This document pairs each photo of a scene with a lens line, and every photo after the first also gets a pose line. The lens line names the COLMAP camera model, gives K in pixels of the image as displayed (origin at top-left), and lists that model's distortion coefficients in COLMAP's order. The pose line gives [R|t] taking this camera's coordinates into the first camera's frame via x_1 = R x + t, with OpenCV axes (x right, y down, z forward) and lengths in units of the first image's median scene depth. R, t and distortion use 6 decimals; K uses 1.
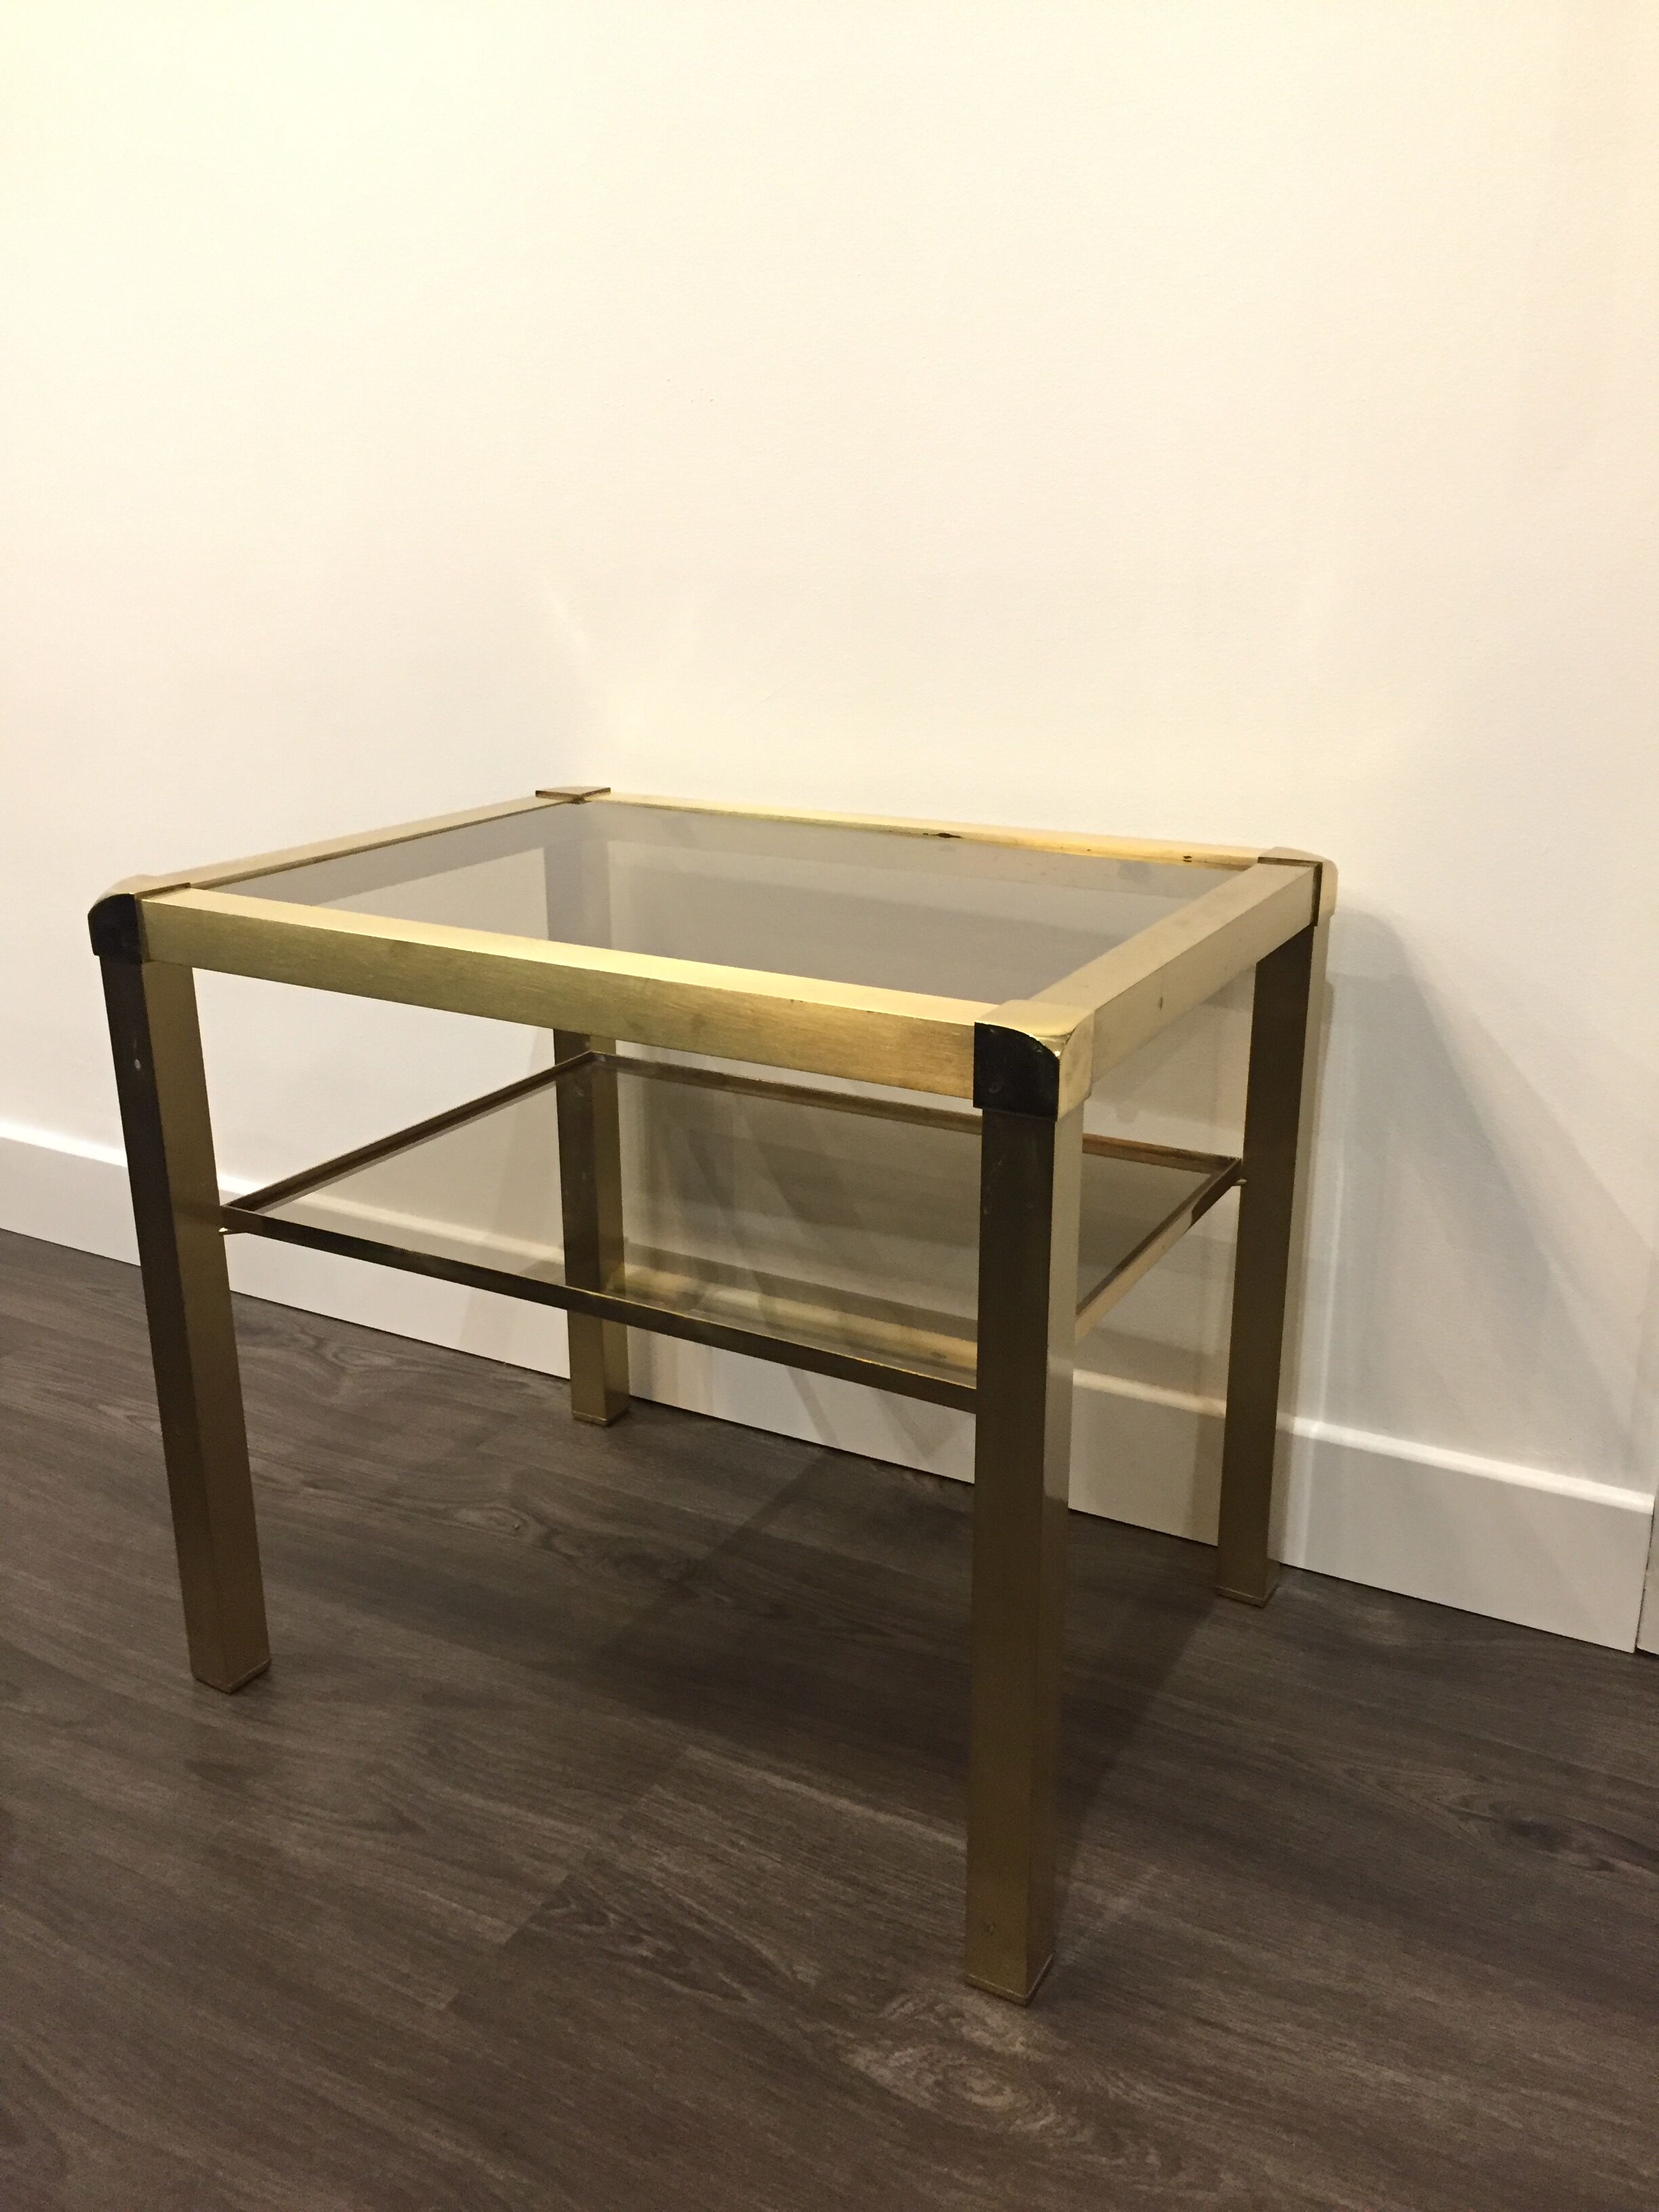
lens RADIAL K [[1913.1, 0, 831.7], [0, 1913.1, 1108.3], [0, 0, 1]] dist [0.081974, -0.117145]
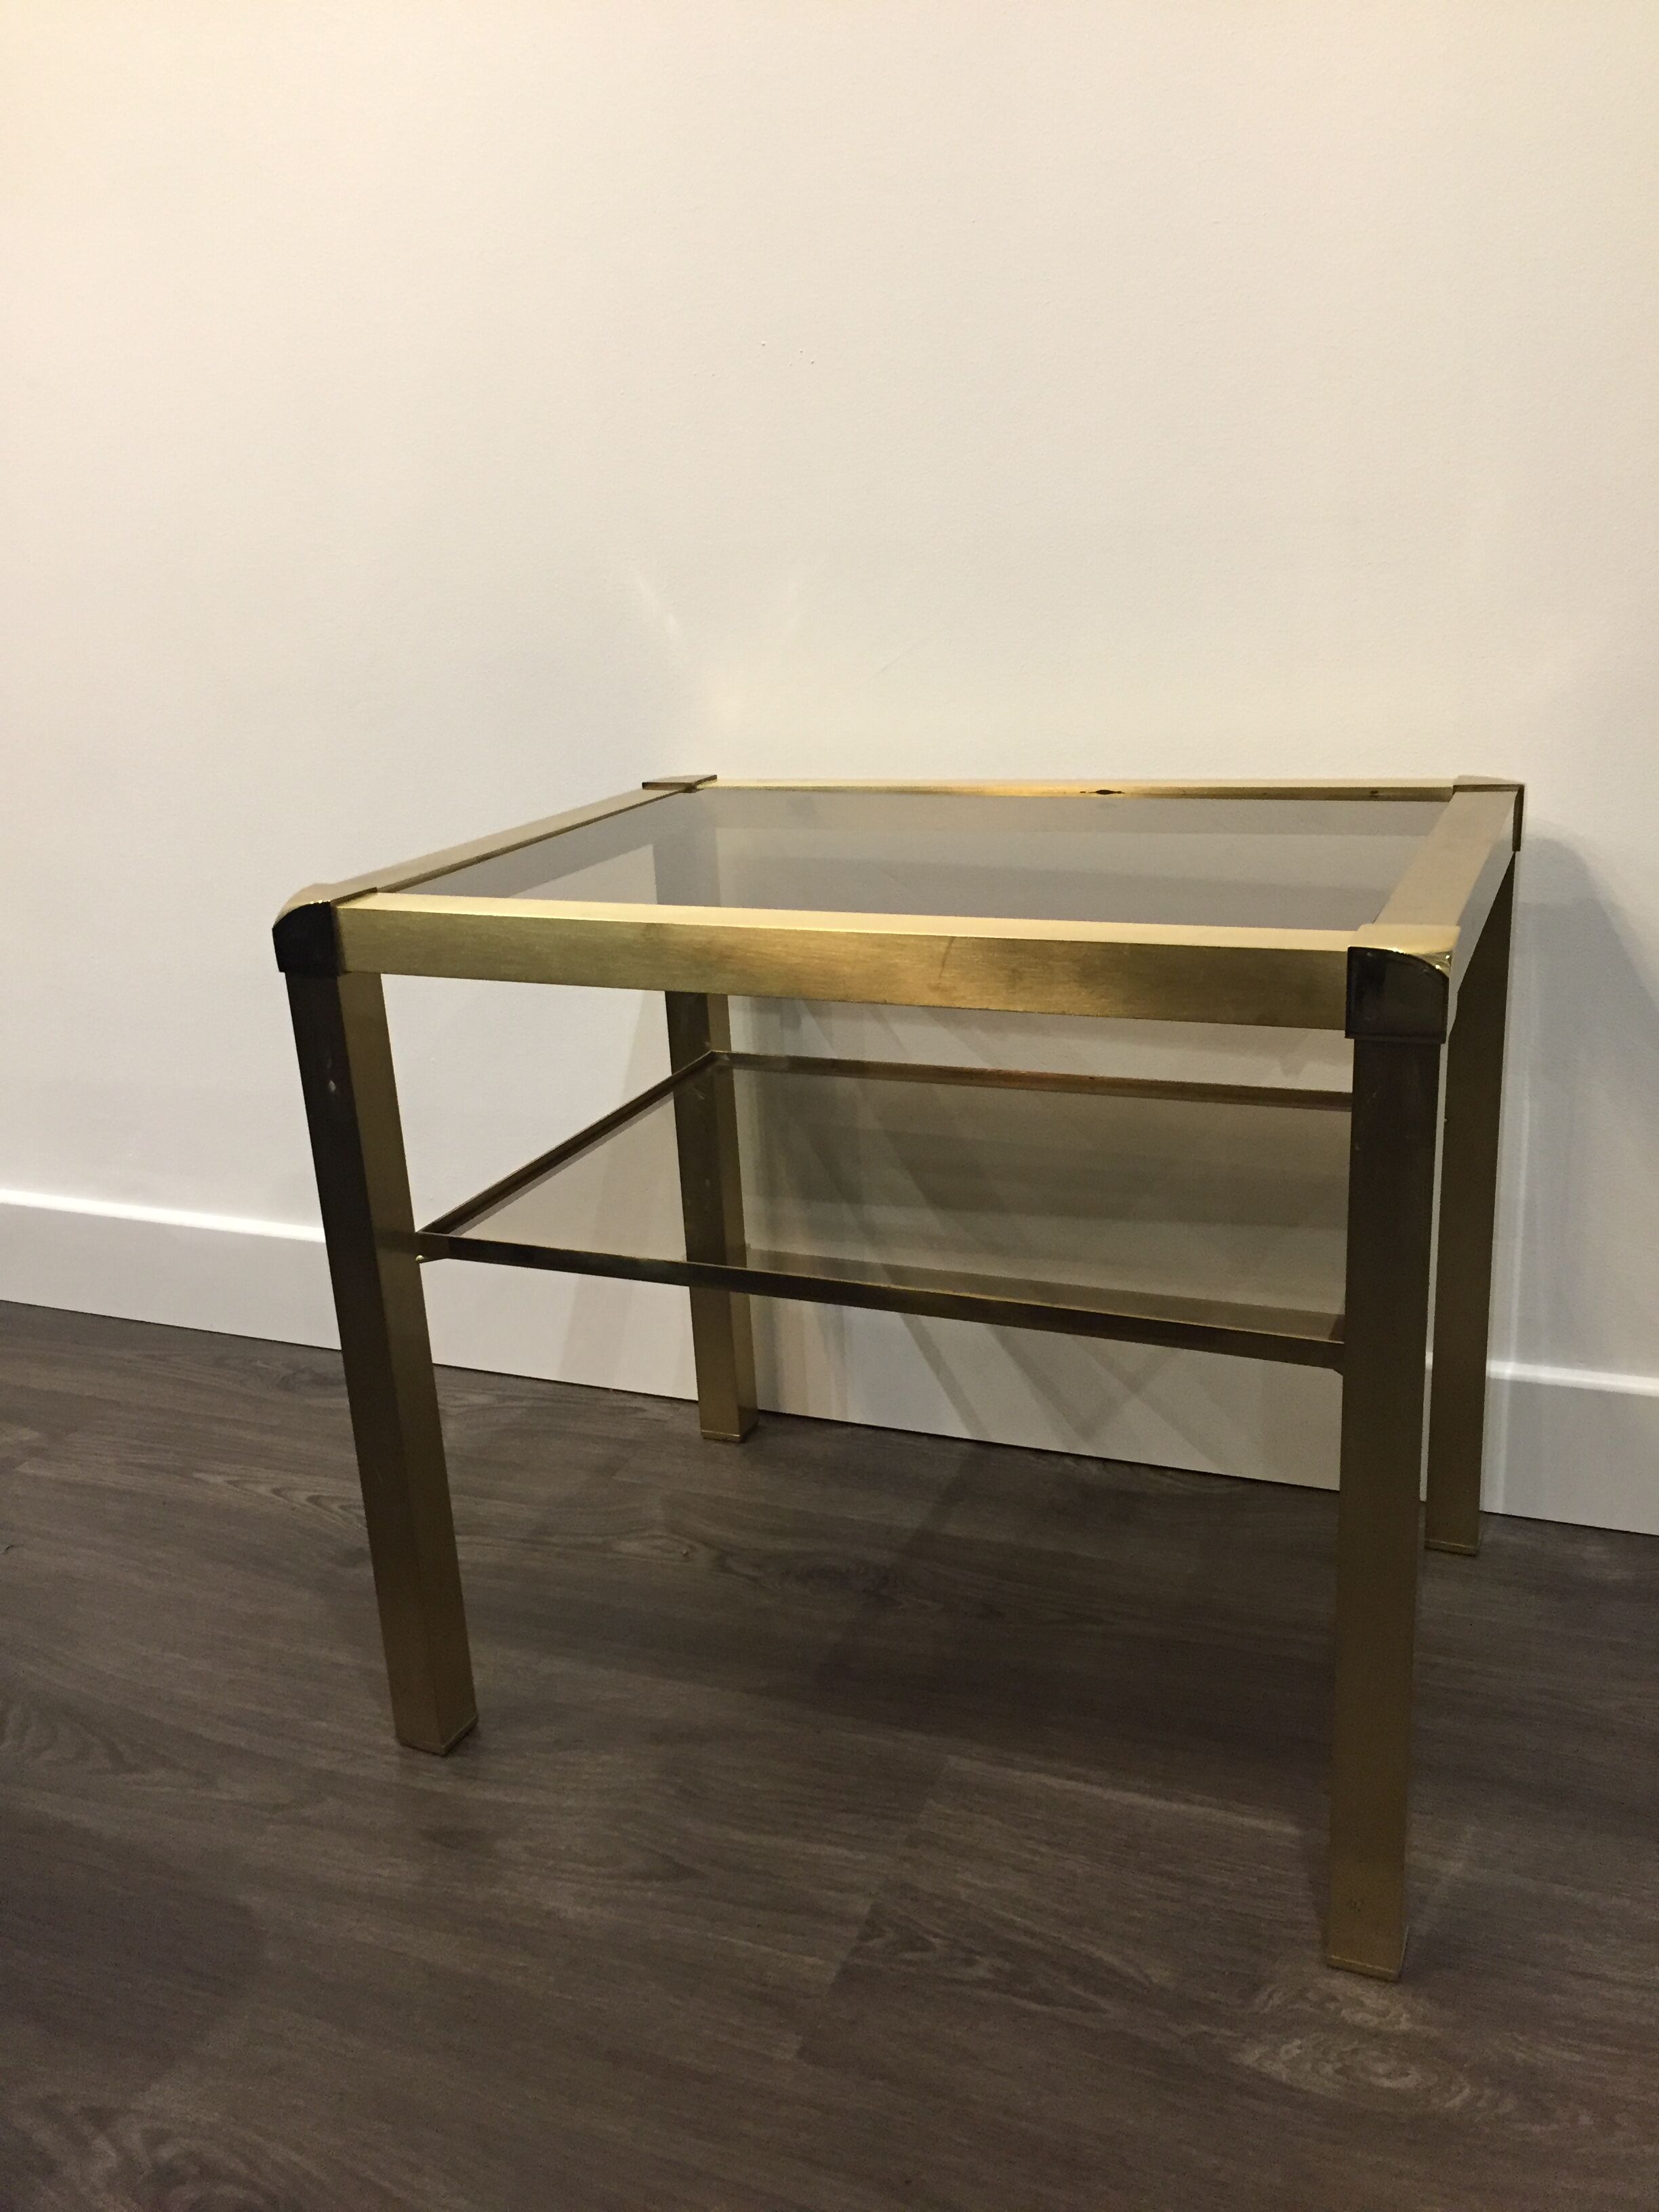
lens RADIAL K [[1913.1, 0, 834.4], [0, 1913.1, 1103.4], [0, 0, 1]] dist [0.081974, -0.117145]
pose [[0.992942, -0.081876, 0.085811, -0.178187], [0.083137, 0.996475, -0.011215, 0.014663], [-0.084590, 0.018269, 0.996248, 0.047996]]
